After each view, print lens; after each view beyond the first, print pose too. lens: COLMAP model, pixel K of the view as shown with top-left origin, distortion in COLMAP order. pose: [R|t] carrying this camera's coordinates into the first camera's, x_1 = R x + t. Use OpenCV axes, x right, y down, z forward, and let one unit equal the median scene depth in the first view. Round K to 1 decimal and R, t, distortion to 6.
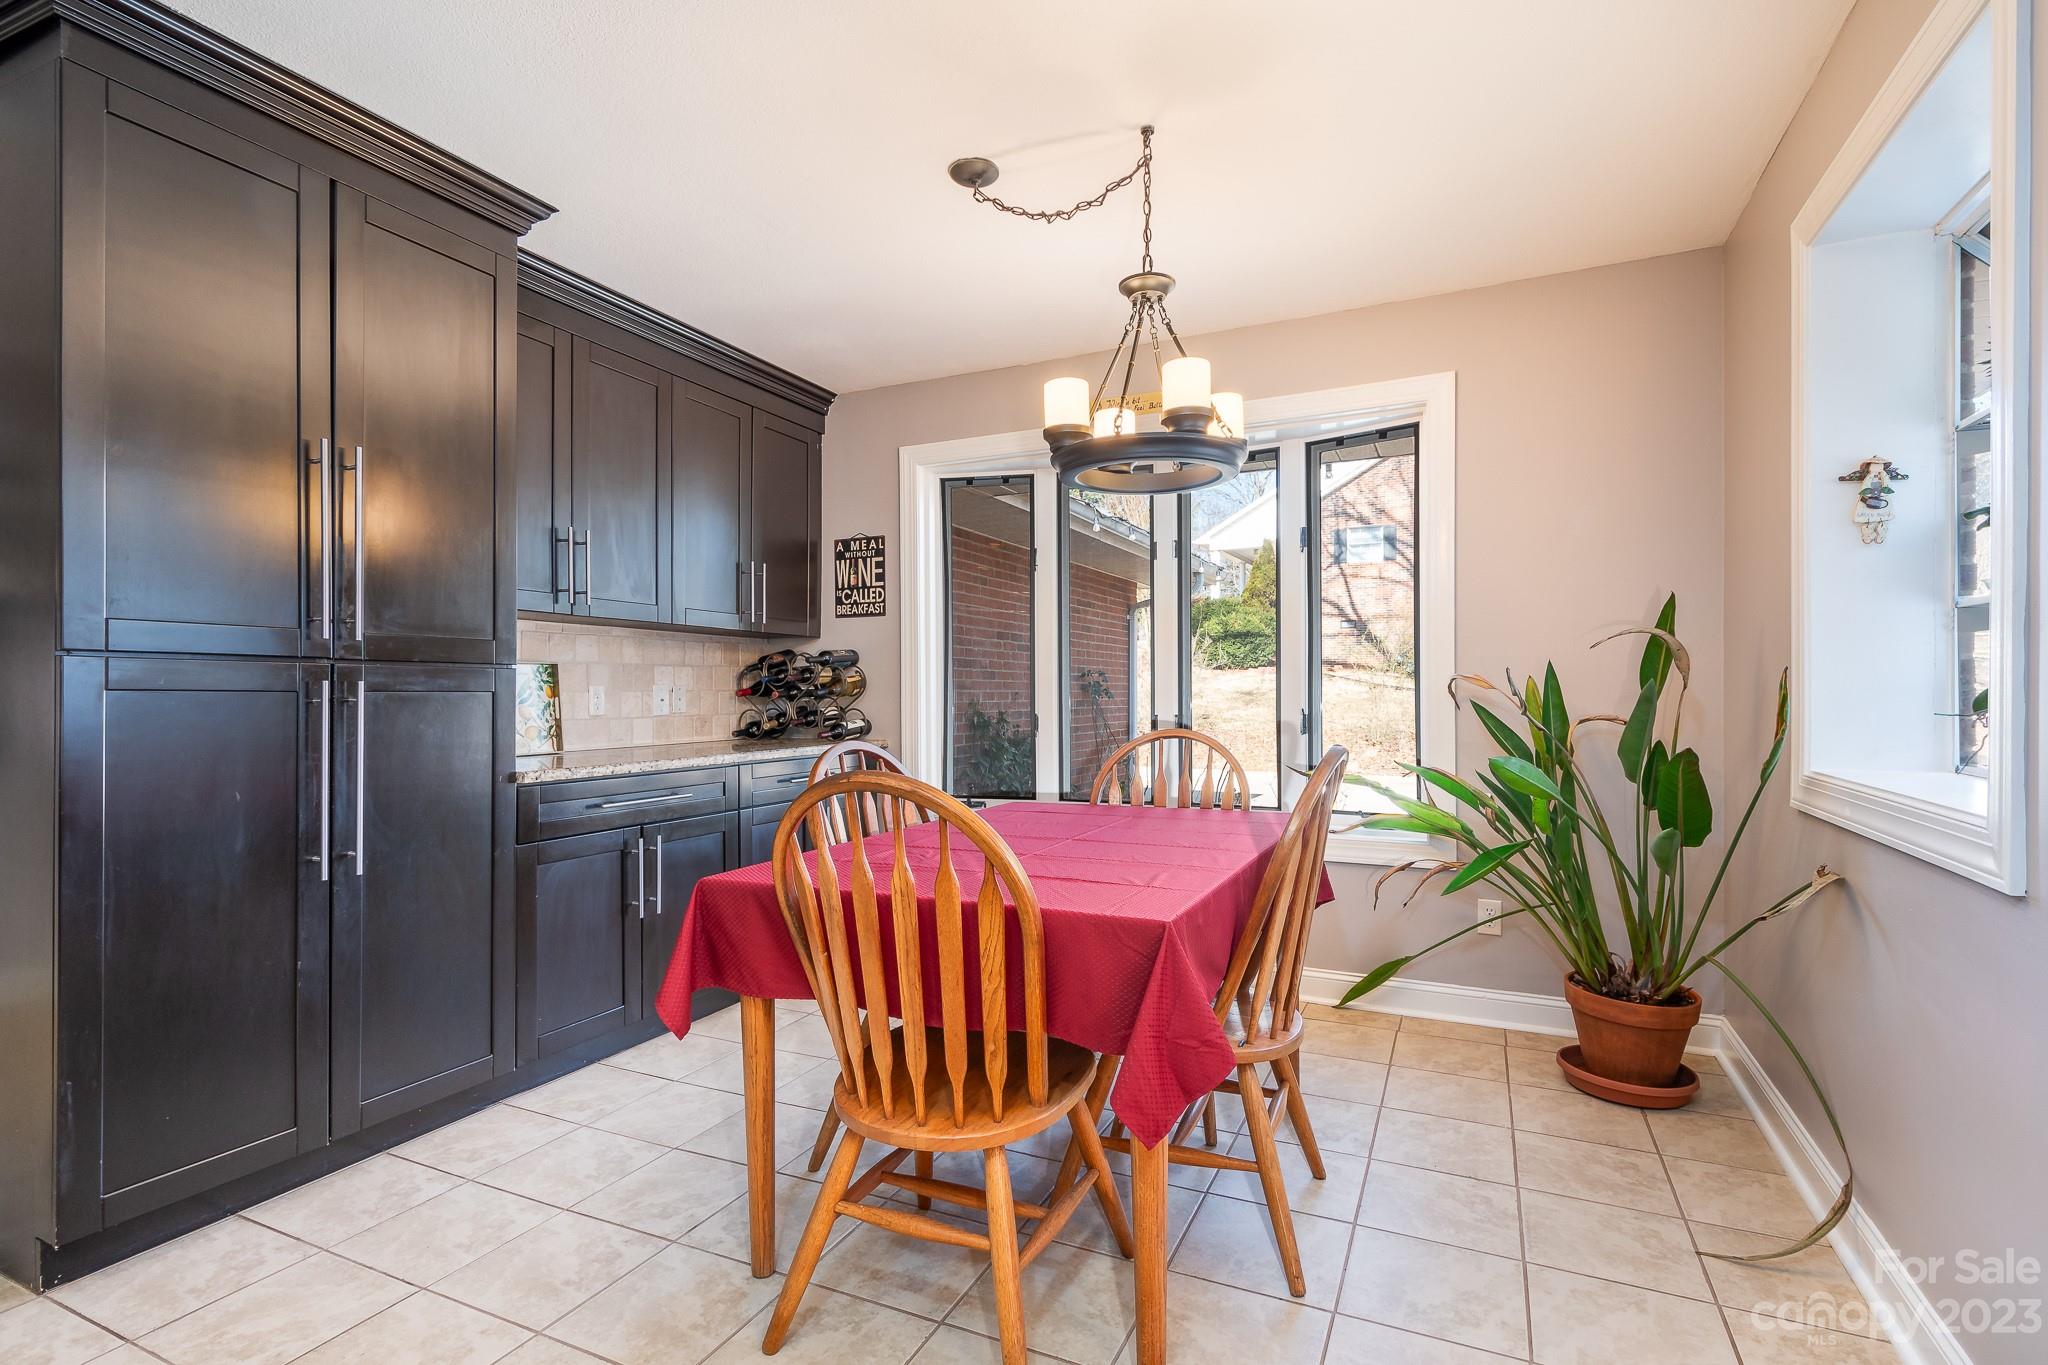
lens RADIAL K [[948.9, 0, 1031.7], [0, 948.9, 688.8], [0, 0, 1]] dist [0.001763, -0.001451]
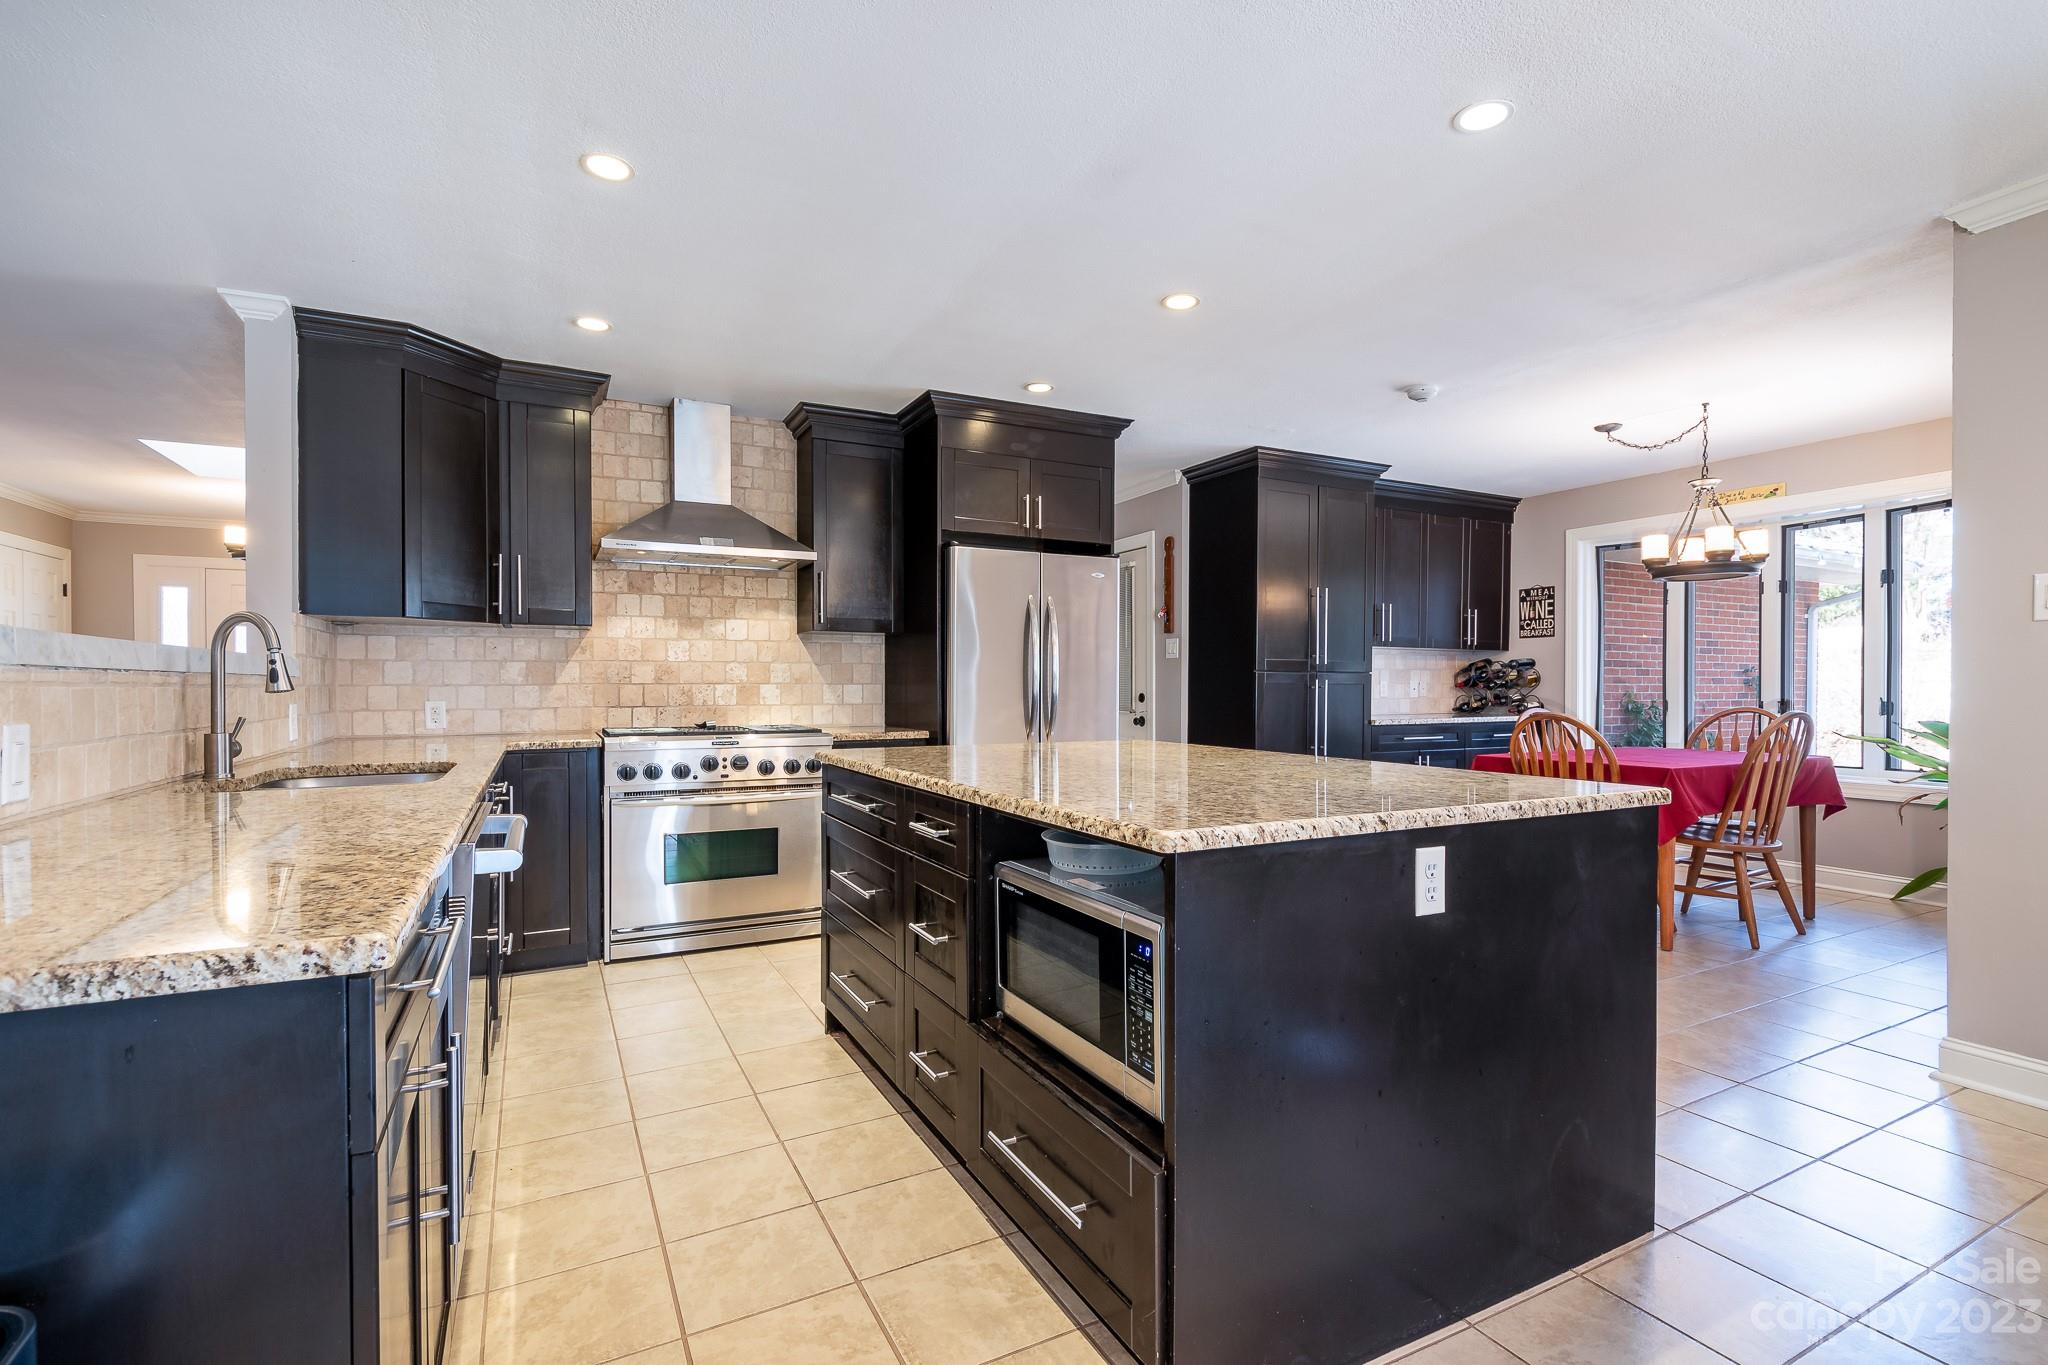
lens RADIAL K [[948.9, 0, 1064.6], [0, 948.9, 696.8], [0, 0, 1]] dist [0.001763, -0.001451]
pose [[0.810919, 0.013594, -0.585001, 0.109850], [-0.003364, 0.999822, 0.018570, -0.003613], [0.585149, -0.013091, 0.810820, -0.756937]]
